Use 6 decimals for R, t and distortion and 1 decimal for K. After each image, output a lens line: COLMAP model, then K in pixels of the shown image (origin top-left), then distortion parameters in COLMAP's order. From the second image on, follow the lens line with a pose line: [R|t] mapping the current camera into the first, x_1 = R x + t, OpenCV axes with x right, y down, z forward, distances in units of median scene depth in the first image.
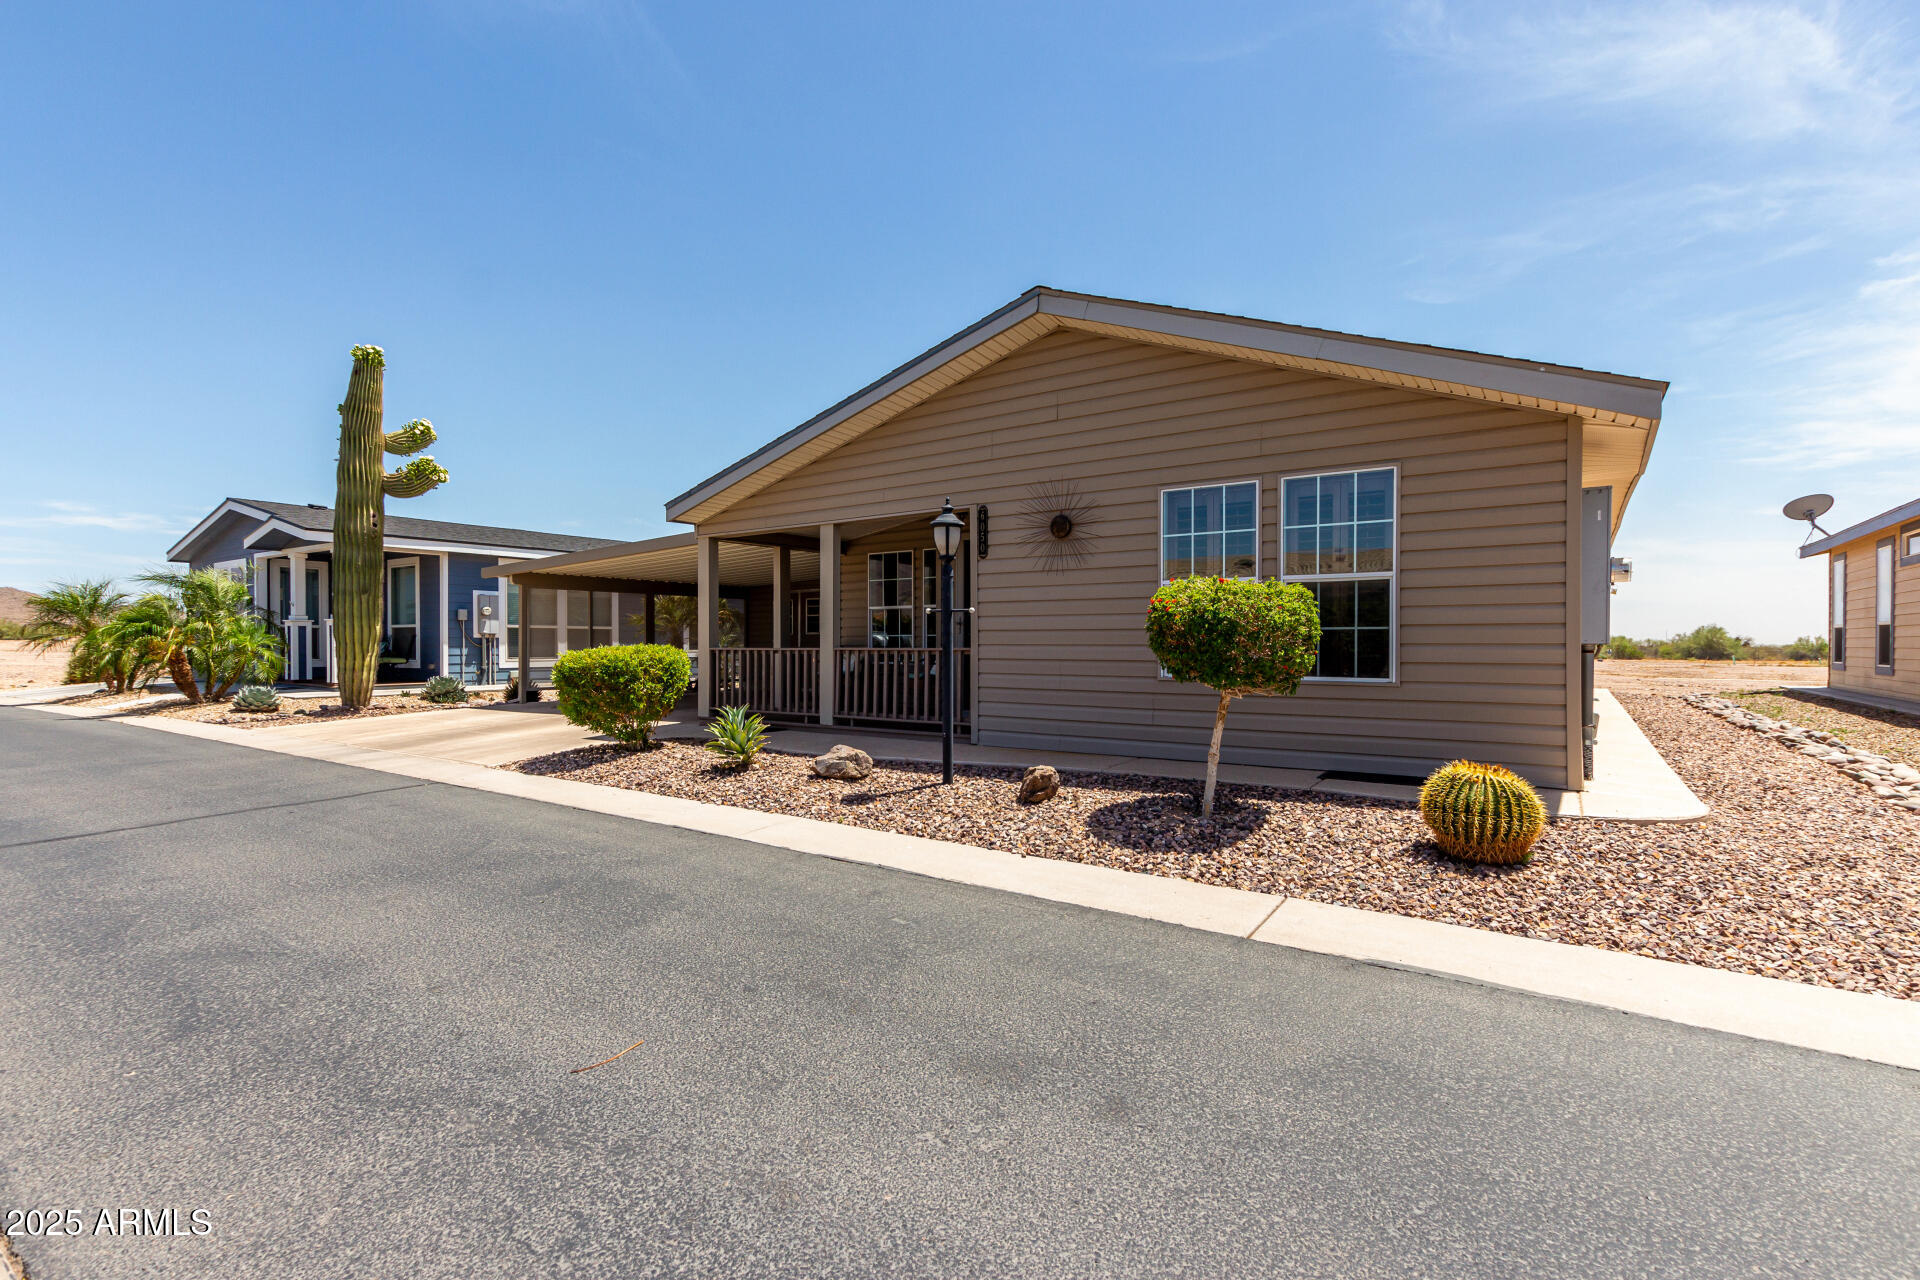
lens RADIAL K [[885.3, 0, 969.6], [0, 885.3, 636.0], [0, 0, 1]] dist [0.011716, -0.004058]
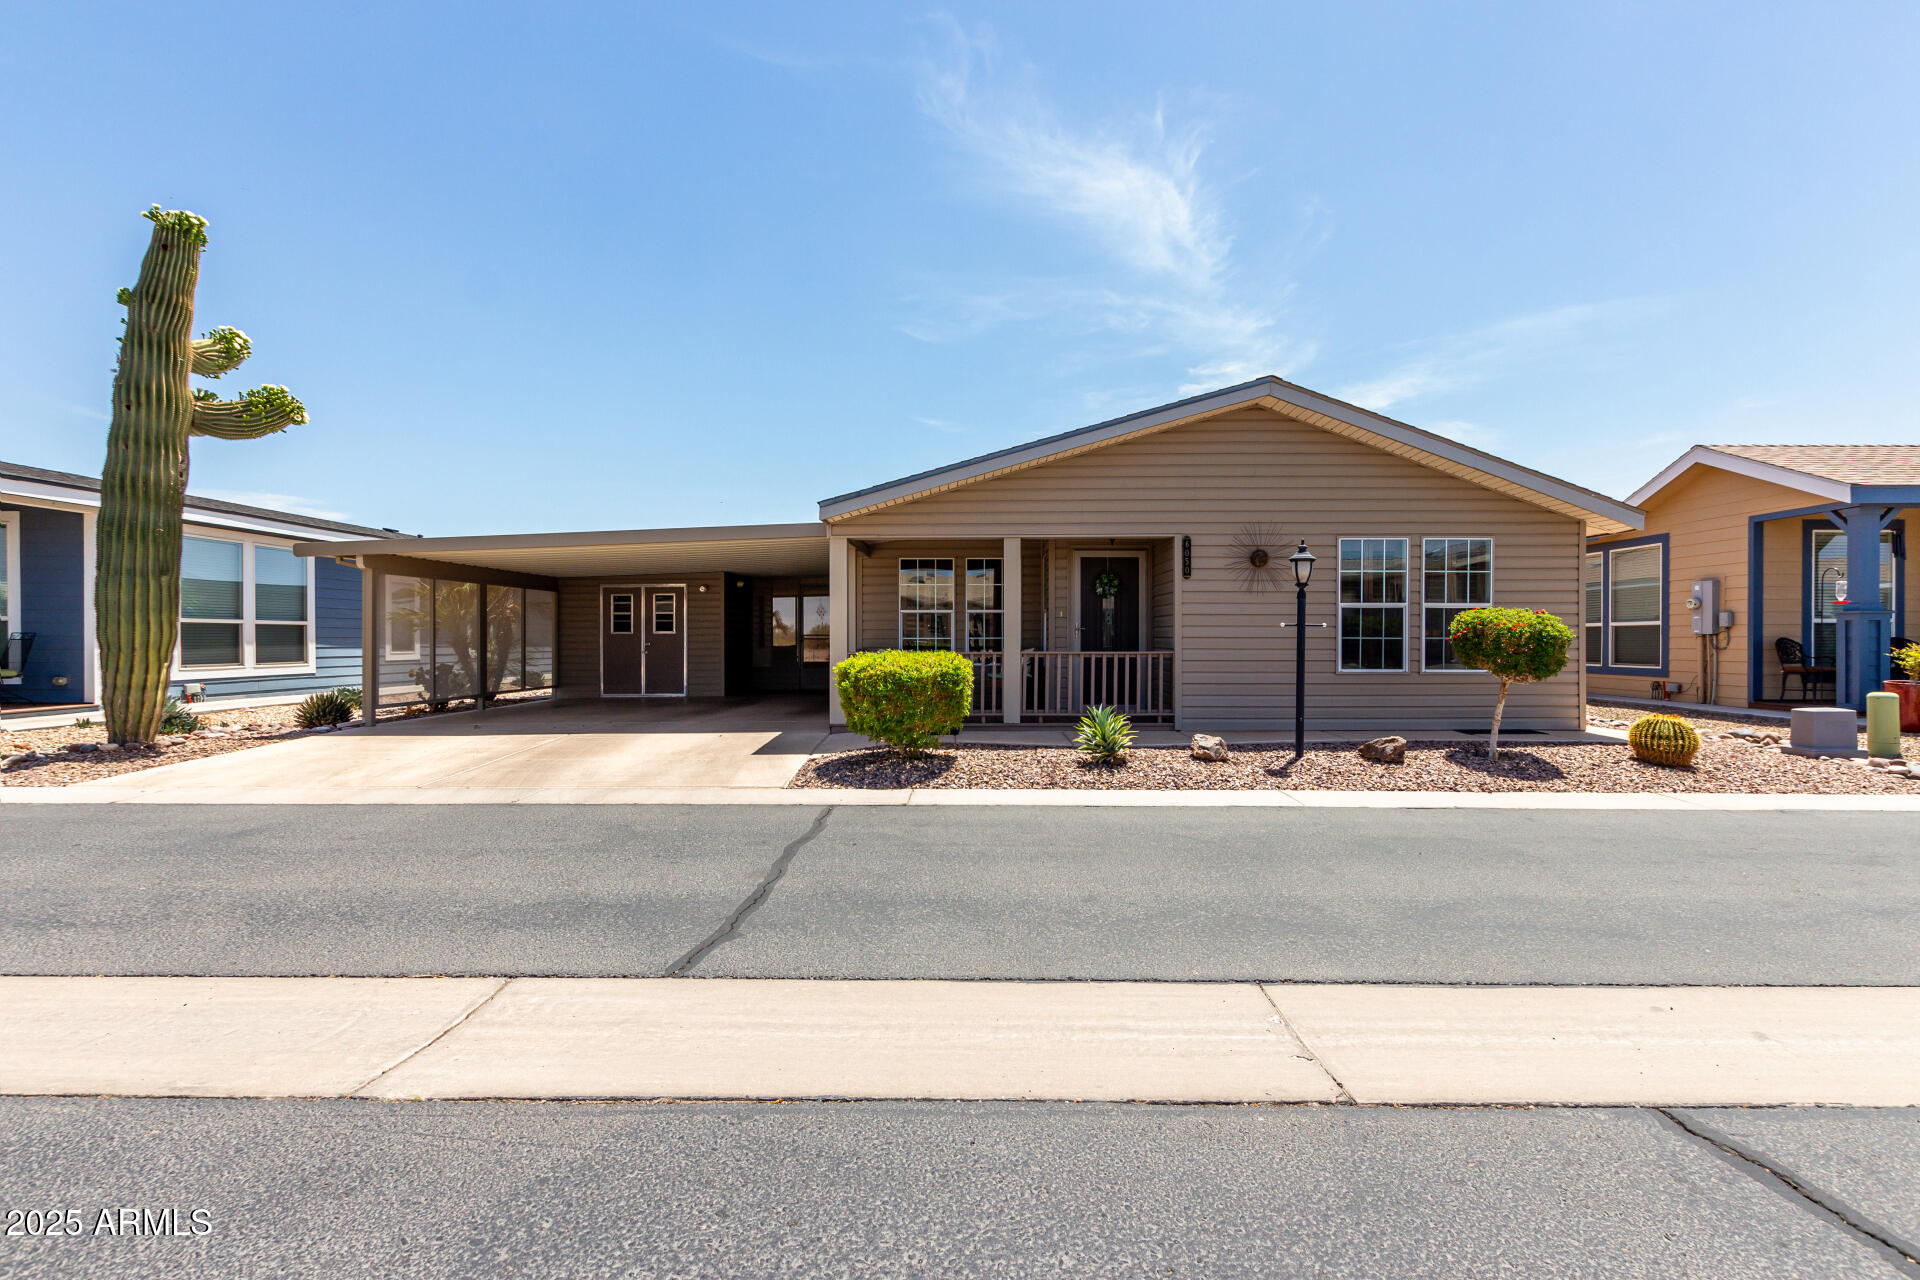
lens RADIAL K [[885.3, 0, 970.2], [0, 885.3, 647.9], [0, 0, 1]] dist [0.011716, -0.004058]
pose [[0.825816, -0.007489, 0.563890, -0.564072], [-0.005196, 0.999768, 0.020888, -0.009884], [-0.563916, -0.020179, 0.825585, 0.092557]]
